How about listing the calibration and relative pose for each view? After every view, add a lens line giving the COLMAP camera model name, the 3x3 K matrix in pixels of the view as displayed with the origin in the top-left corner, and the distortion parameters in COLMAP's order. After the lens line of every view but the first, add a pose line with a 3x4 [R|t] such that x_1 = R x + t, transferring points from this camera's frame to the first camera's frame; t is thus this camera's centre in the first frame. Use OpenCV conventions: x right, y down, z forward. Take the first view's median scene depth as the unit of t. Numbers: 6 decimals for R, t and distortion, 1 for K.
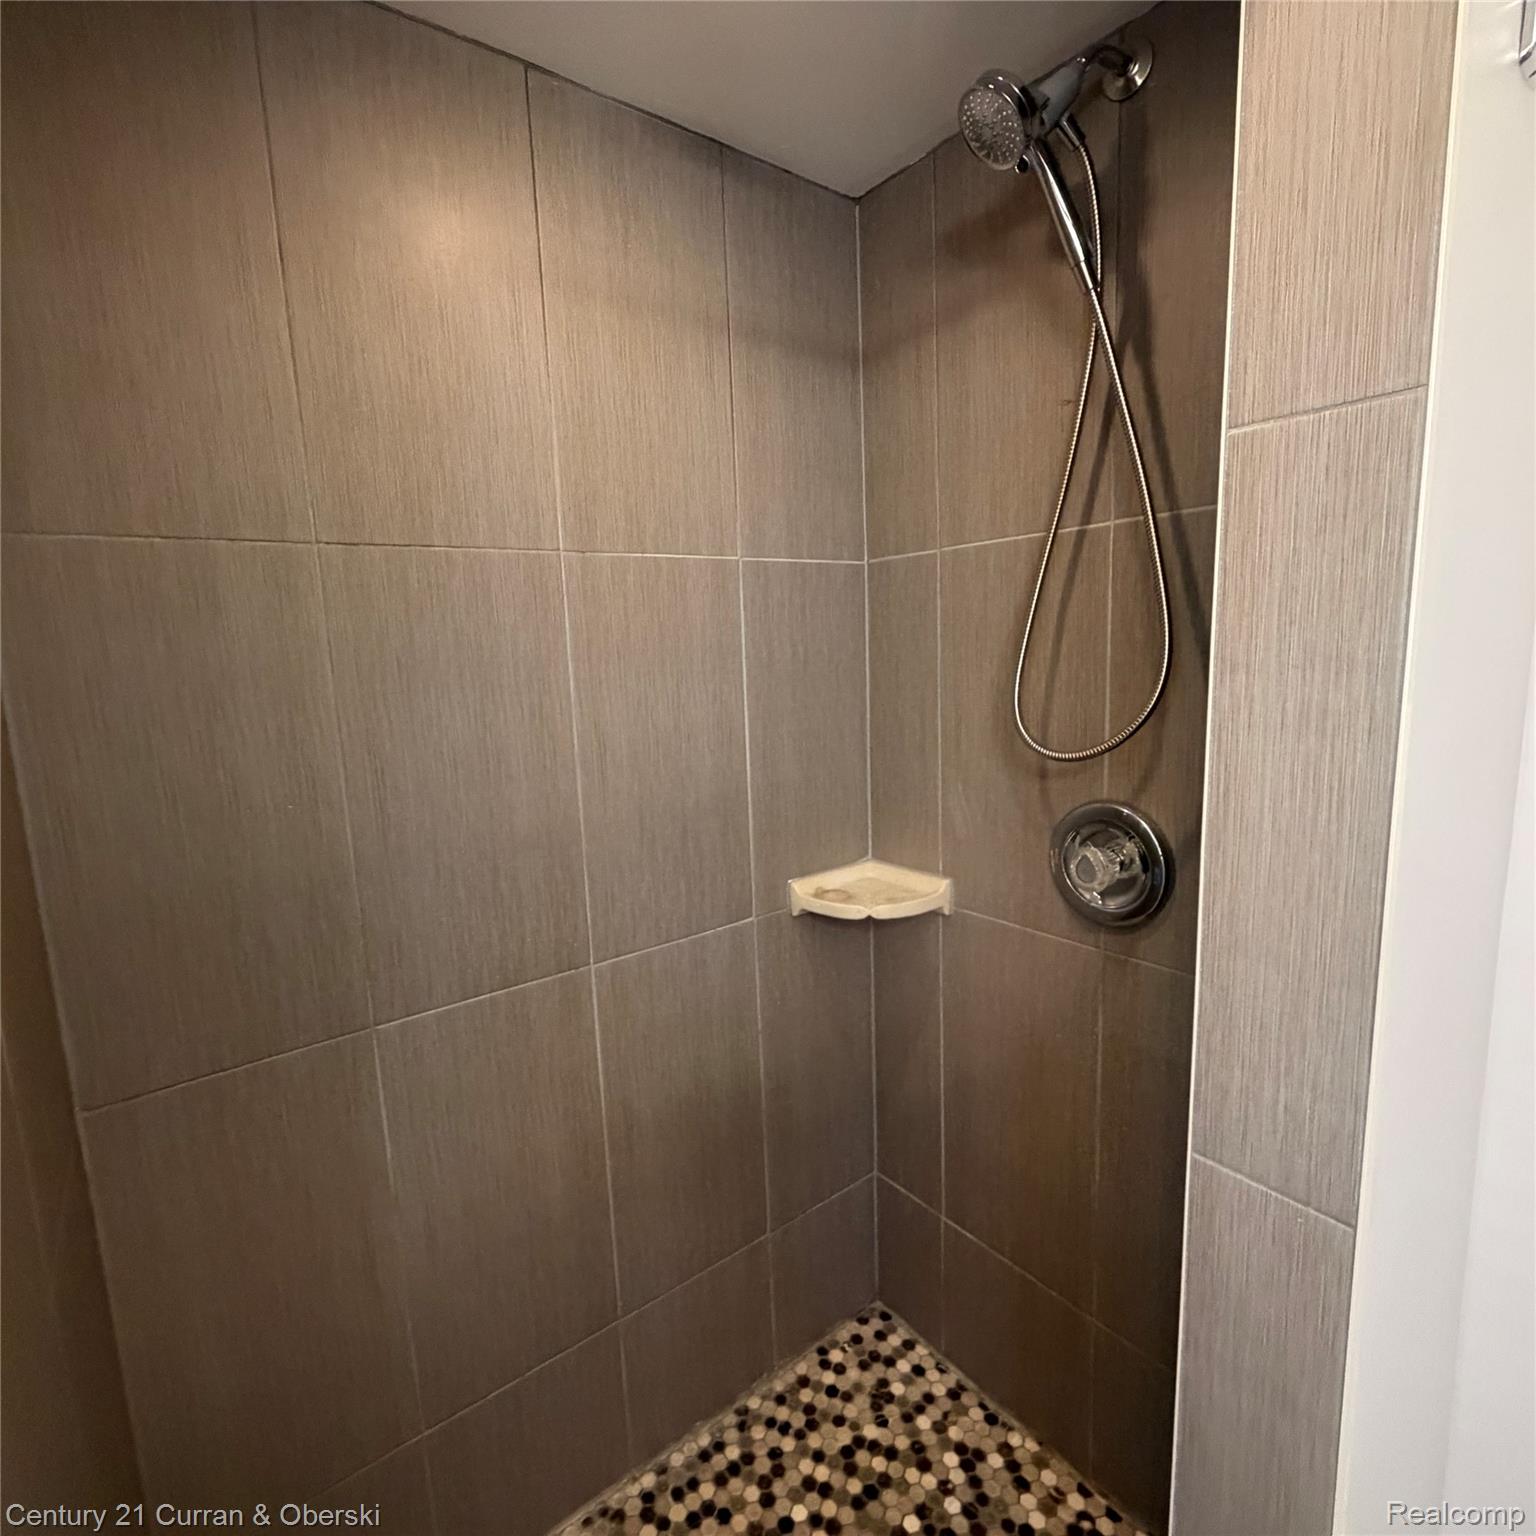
lens RADIAL K [[816.6, 0, 767.9], [0, 816.6, 762.9], [0, 0, 1]] dist [0.000604, -0.000624]
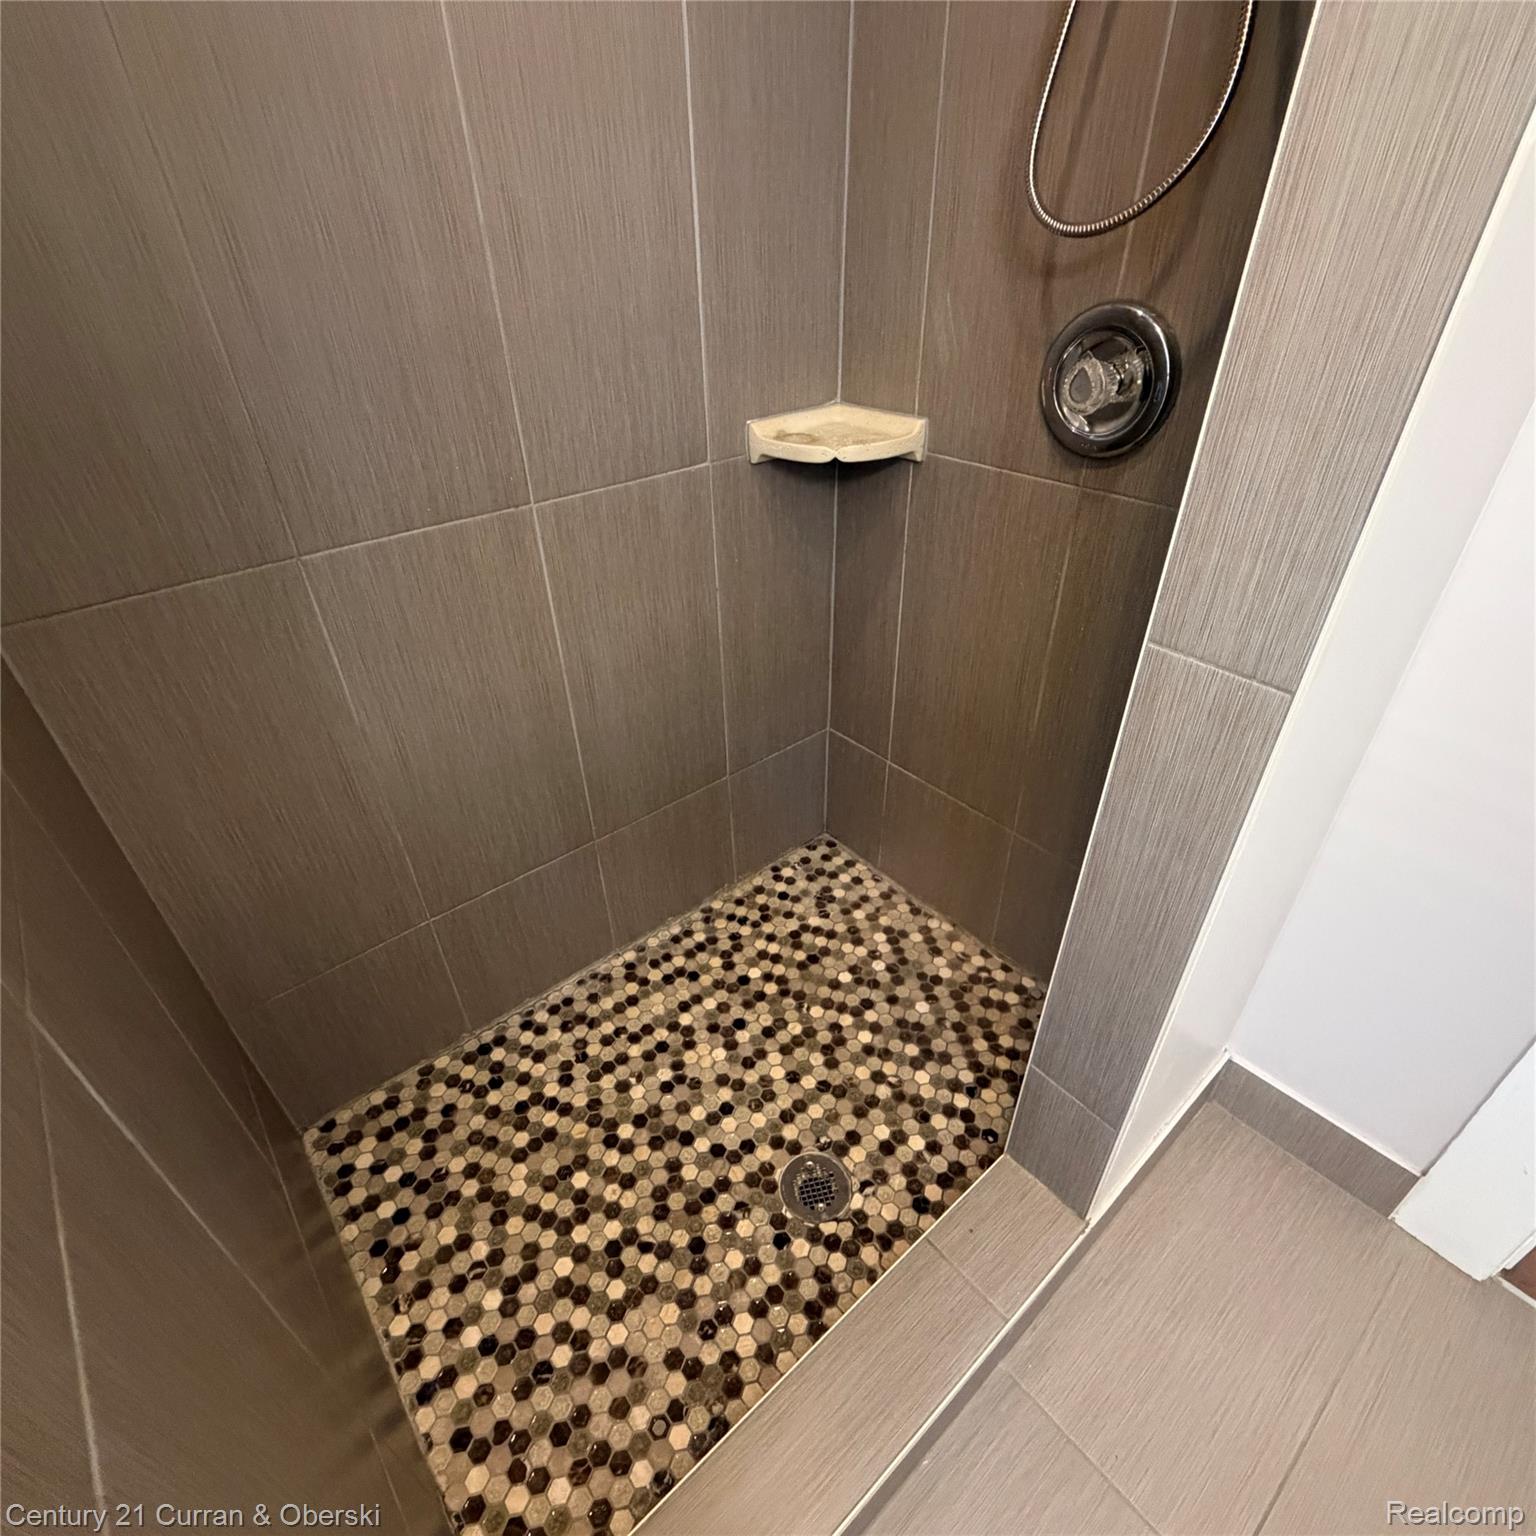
lens RADIAL K [[816.6, 0, 769.3], [0, 816.6, 762.4], [0, 0, 1]] dist [0.000604, -0.000624]
pose [[0.998833, -0.007570, 0.047698, 0.004399], [-0.014000, 0.899839, 0.435998, 0.096445], [-0.046221, -0.436157, 0.898683, 0.031844]]
